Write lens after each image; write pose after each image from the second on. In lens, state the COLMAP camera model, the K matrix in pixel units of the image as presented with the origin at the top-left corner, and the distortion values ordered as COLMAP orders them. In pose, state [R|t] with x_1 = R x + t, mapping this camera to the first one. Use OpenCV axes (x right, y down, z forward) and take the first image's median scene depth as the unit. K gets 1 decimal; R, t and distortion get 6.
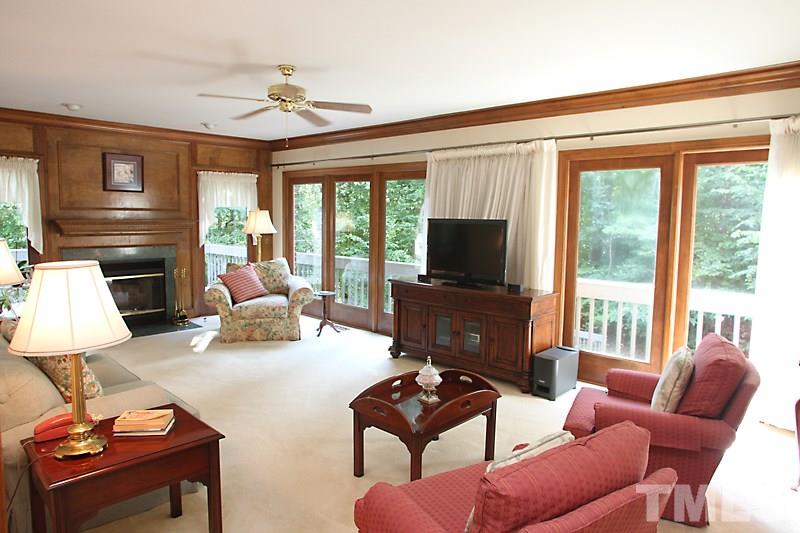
lens RADIAL K [[521.3, 0, 400.0], [0, 521.3, 266.5], [0, 0, 1]] dist [-0.096818, 0.053265]
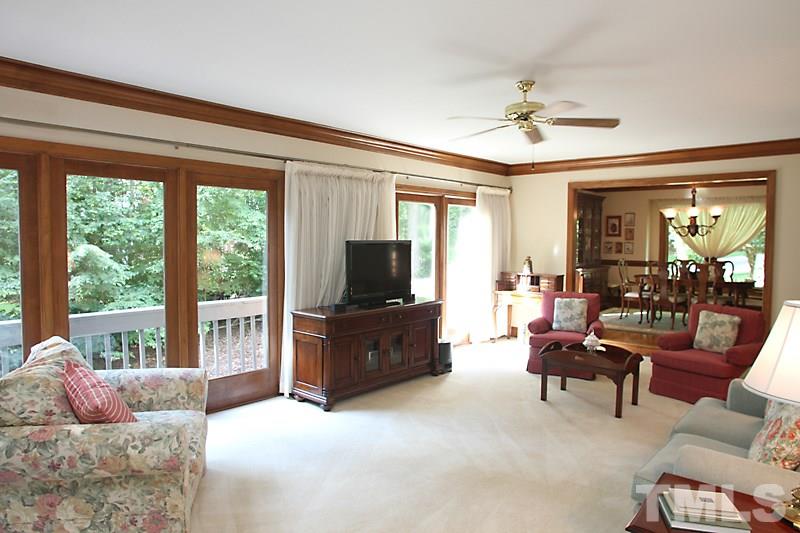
lens RADIAL K [[521.3, 0, 400.0], [0, 521.3, 266.5], [0, 0, 1]] dist [-0.096818, 0.053265]
pose [[-0.028439, -0.079081, 0.996462, -0.886475], [0.077919, 0.993657, 0.081082, -0.117815], [-0.996554, 0.079950, -0.022097, 0.959208]]
